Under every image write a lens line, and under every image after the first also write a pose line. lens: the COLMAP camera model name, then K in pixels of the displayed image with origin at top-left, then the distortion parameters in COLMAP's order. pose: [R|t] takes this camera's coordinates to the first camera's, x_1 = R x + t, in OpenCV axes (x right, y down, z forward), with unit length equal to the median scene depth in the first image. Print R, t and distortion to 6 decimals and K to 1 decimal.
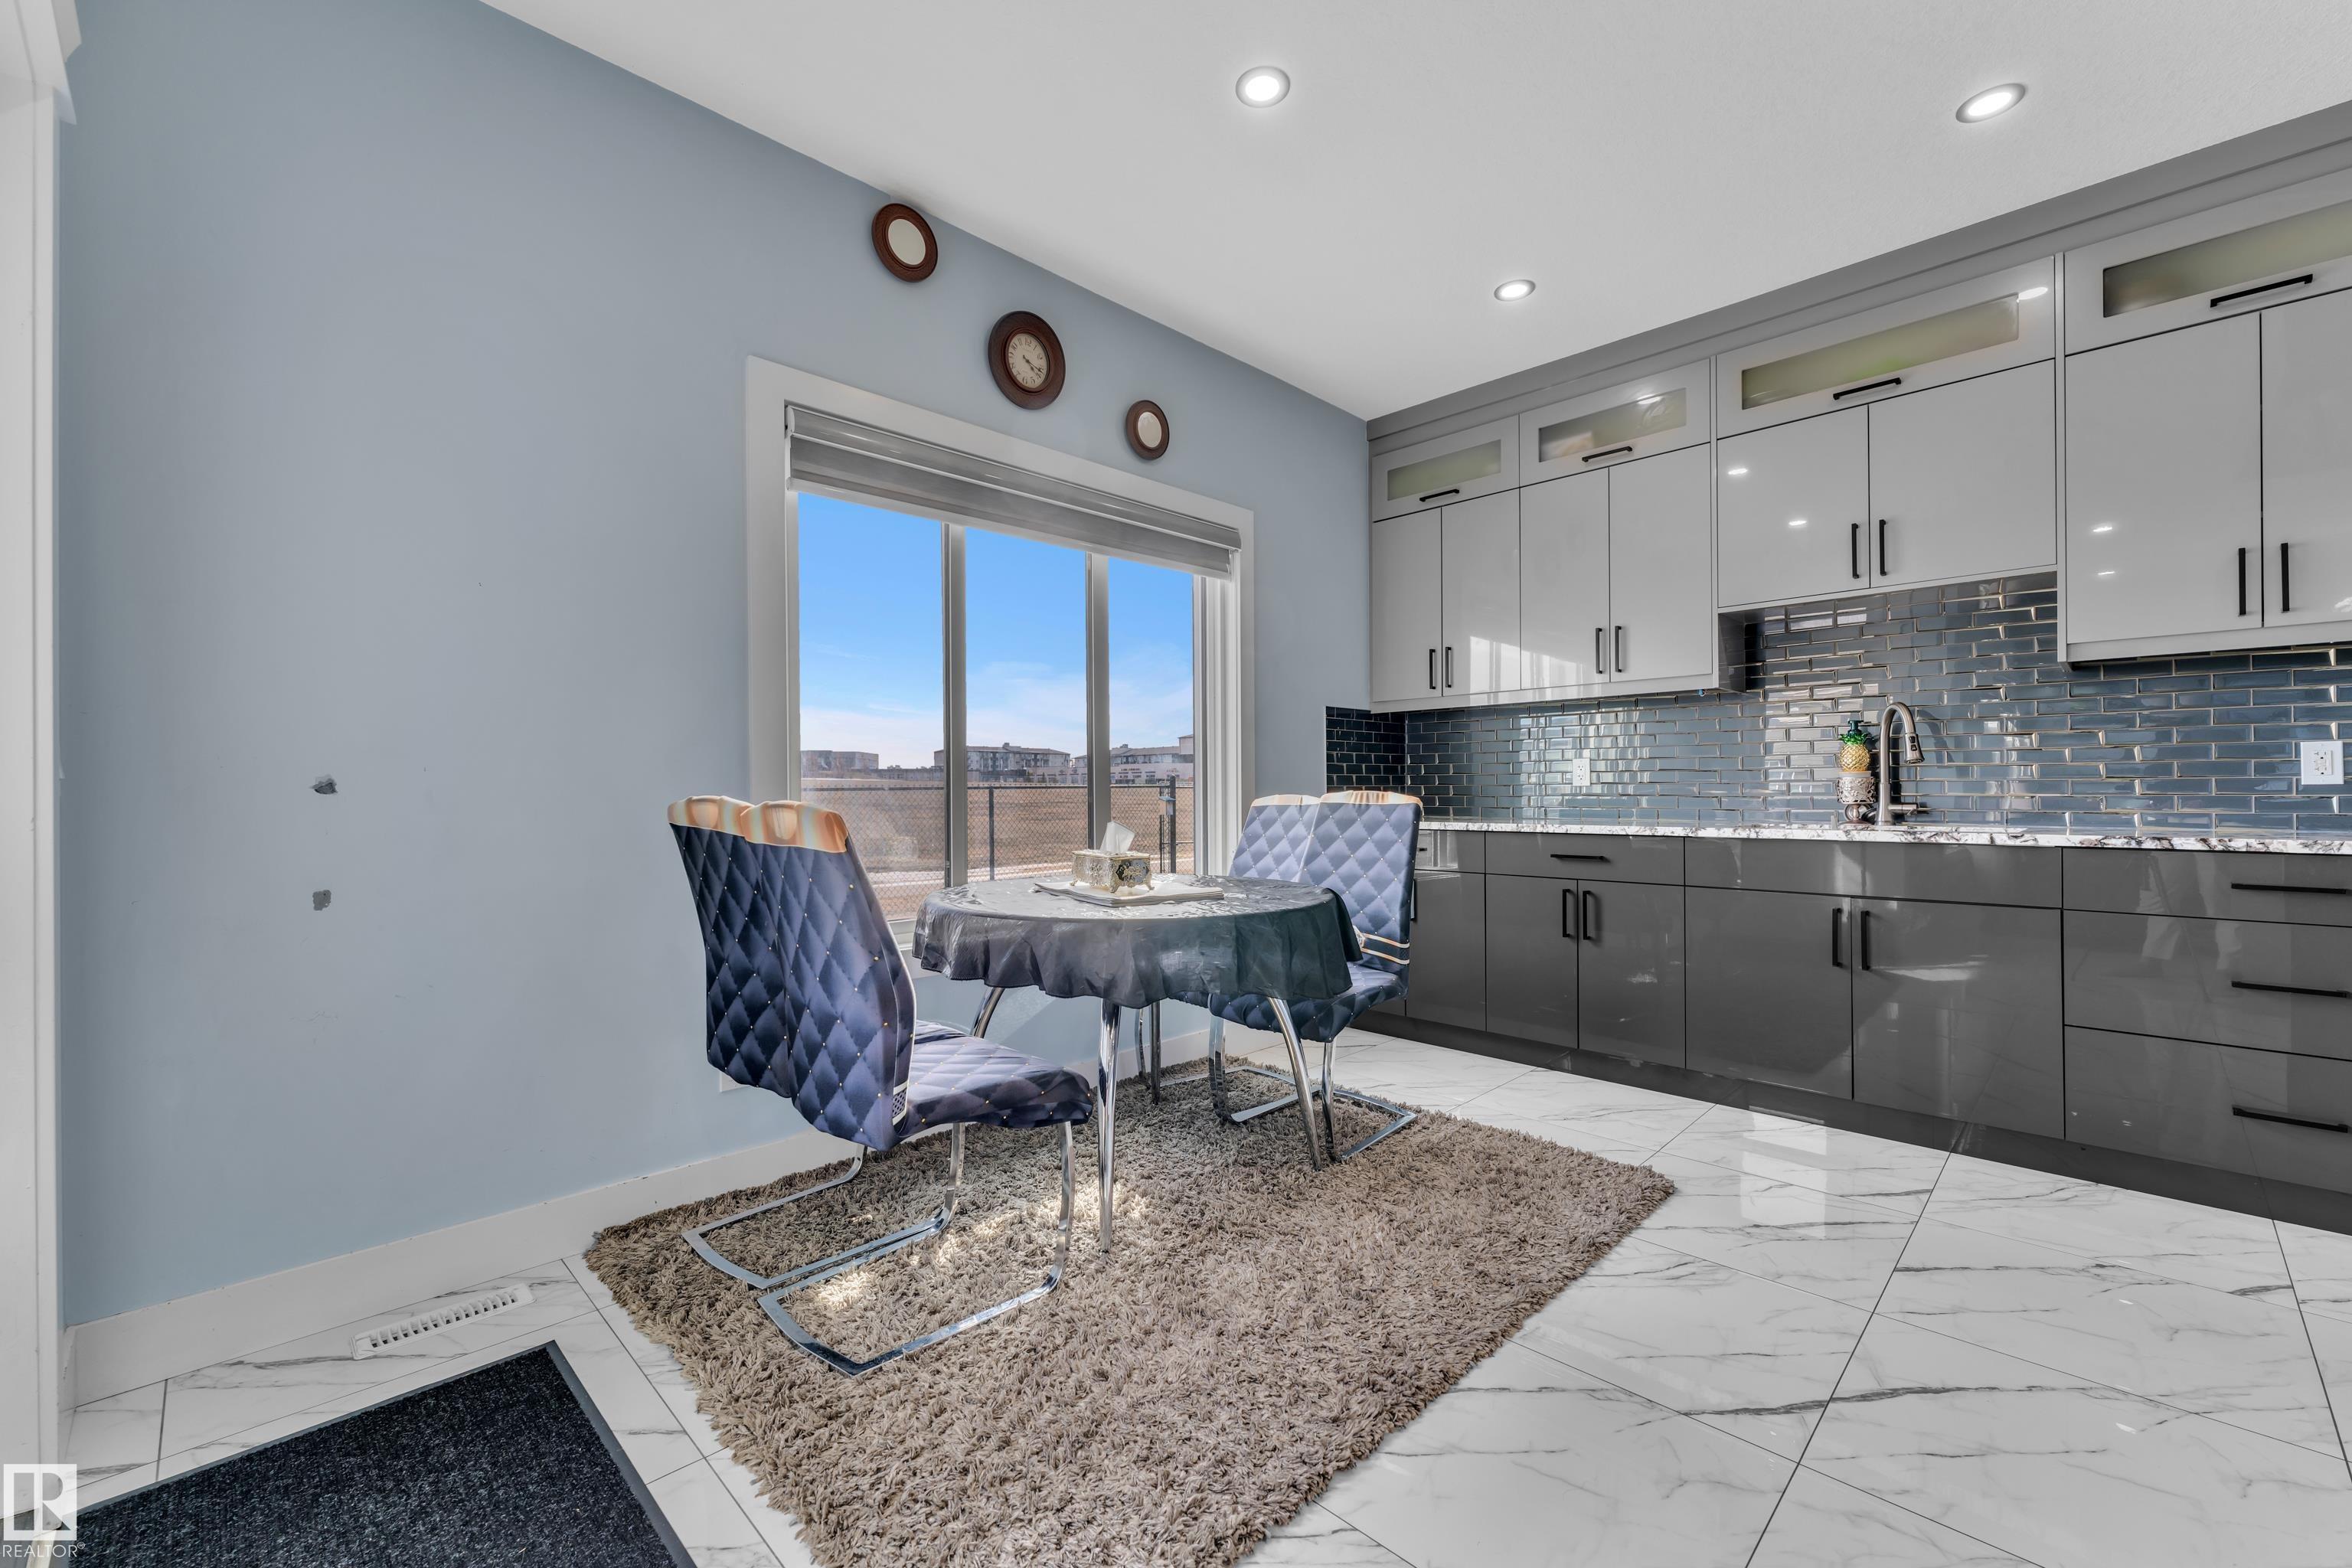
lens RADIAL K [[957.9, 0, 1171.0], [0, 957.9, 776.2], [0, 0, 1]] dist [0.005691, -0.000202]
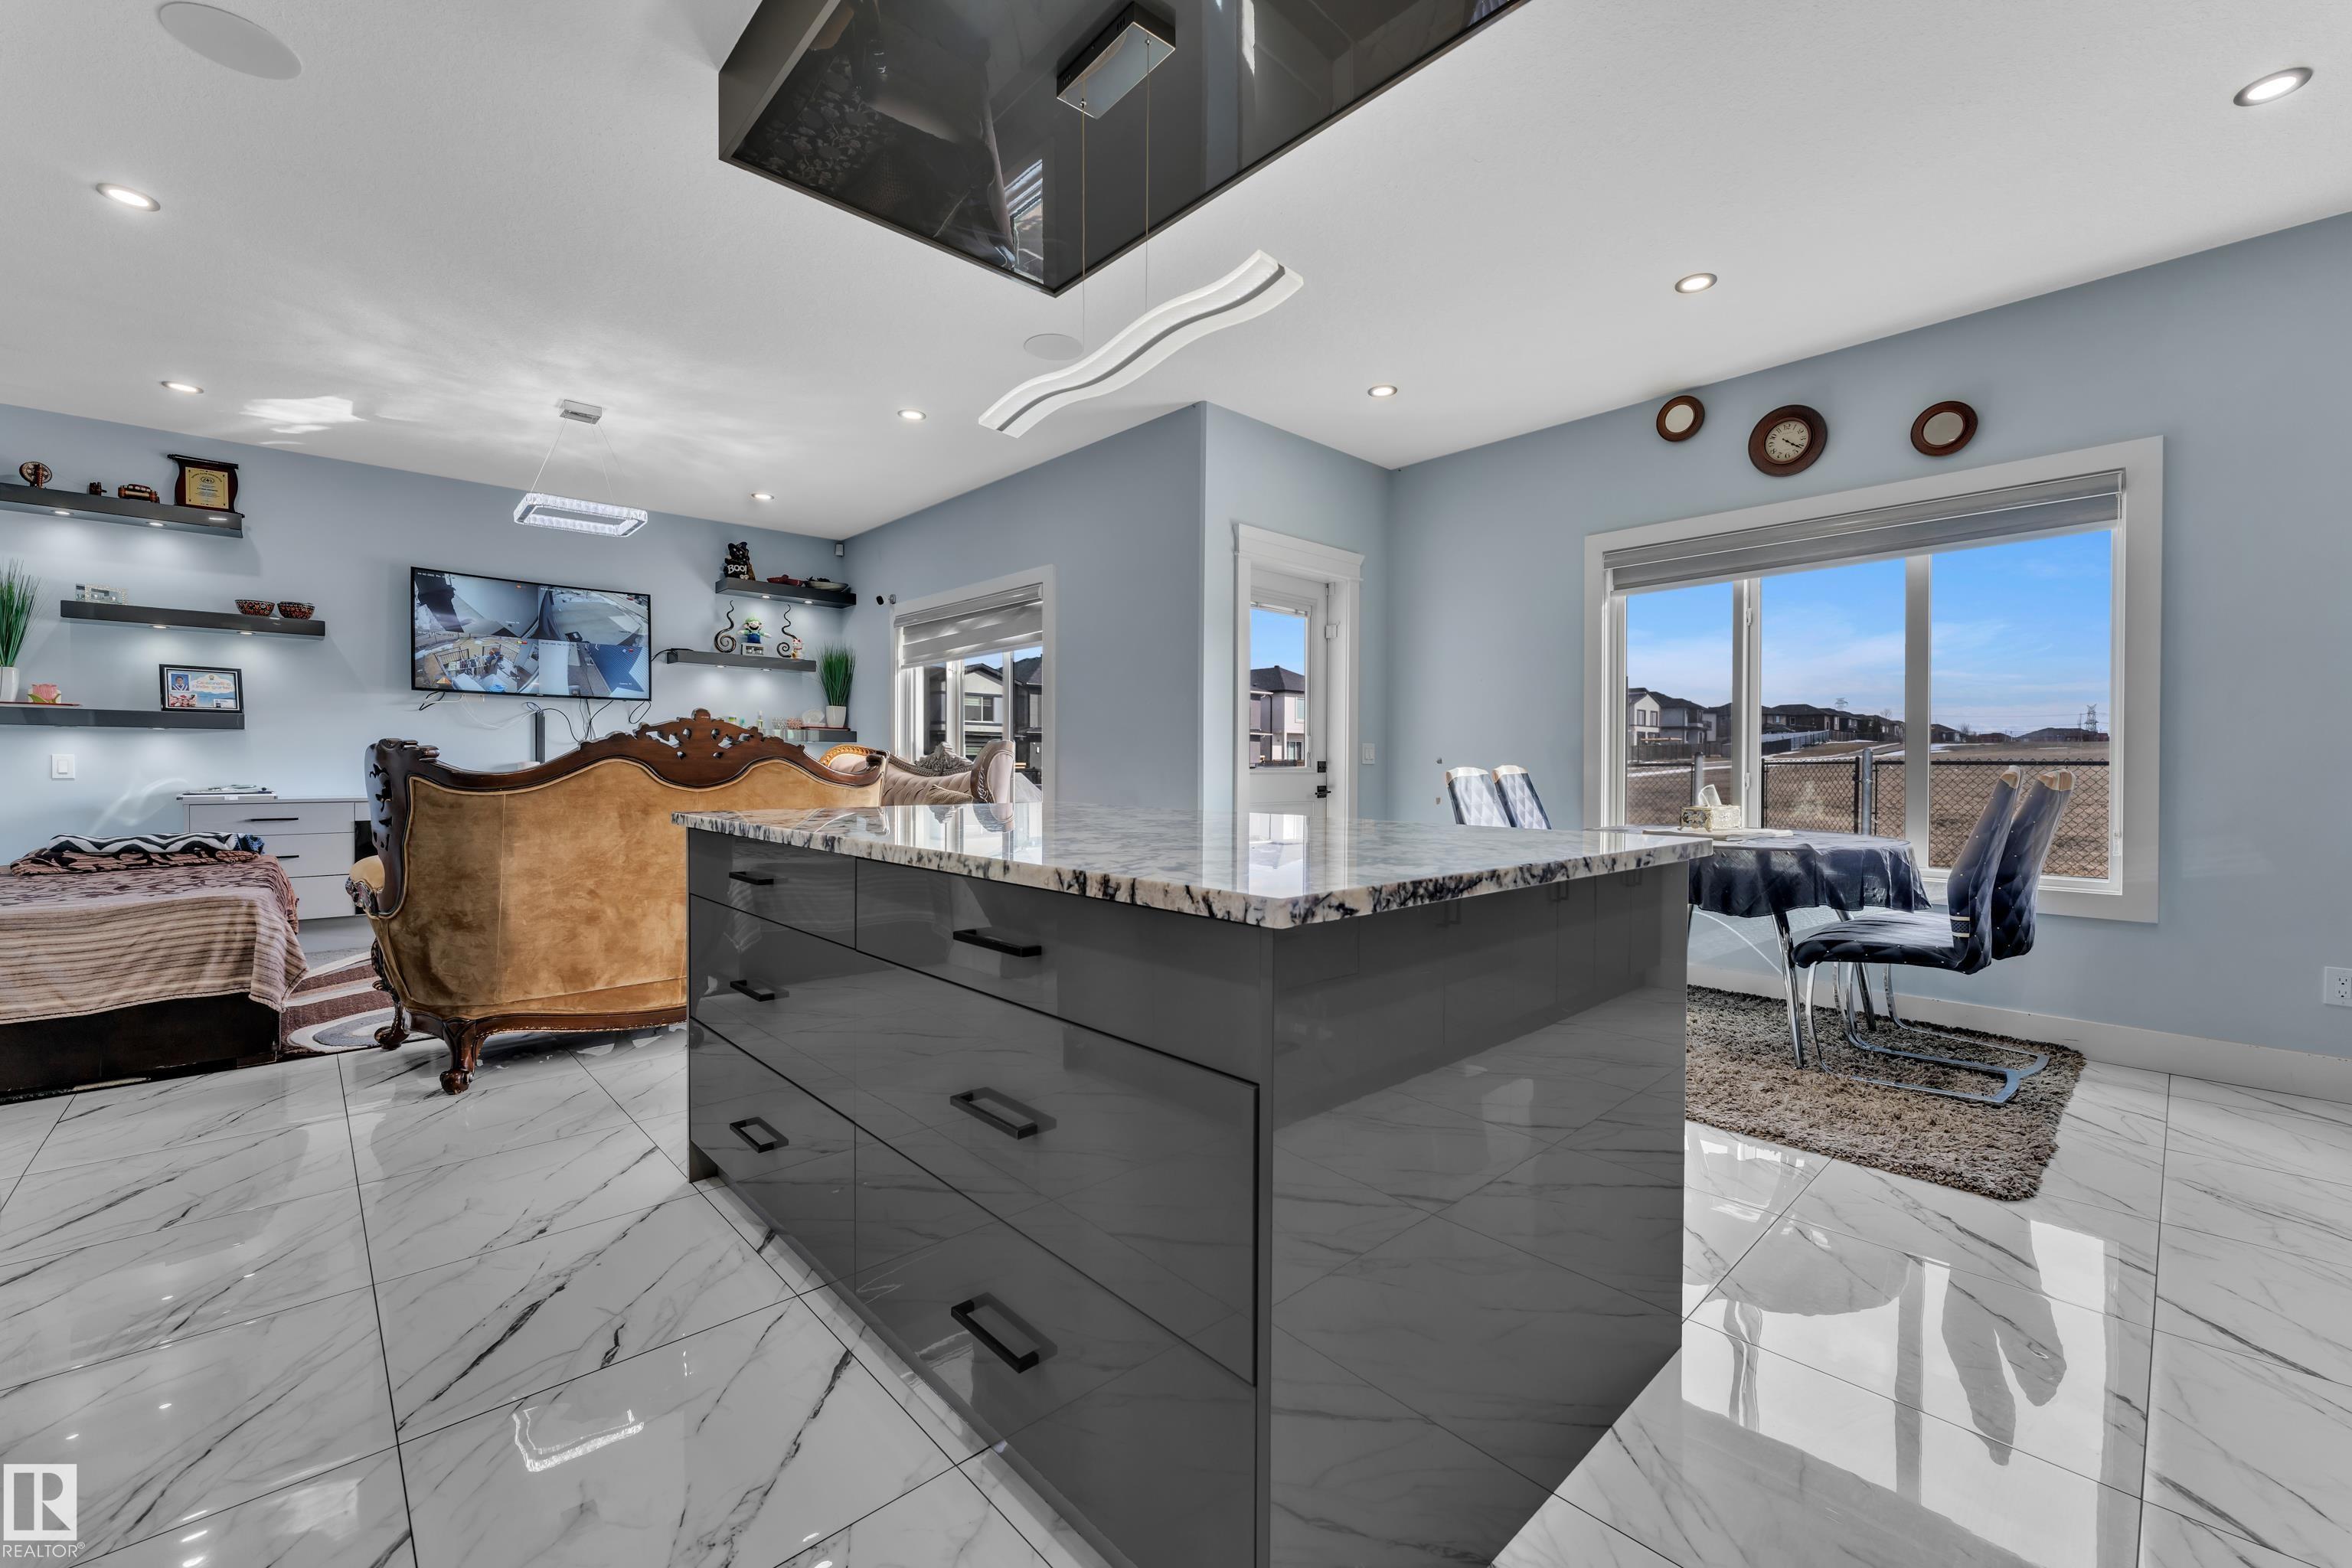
lens RADIAL K [[957.9, 0, 1171.0], [0, 957.9, 776.2], [0, 0, 1]] dist [0.005691, -0.000202]
pose [[-0.032305, 0.023559, -0.999200, 1.347197], [0.011482, 0.999665, 0.023198, -0.012262], [0.999412, -0.010723, -0.032564, 0.205573]]
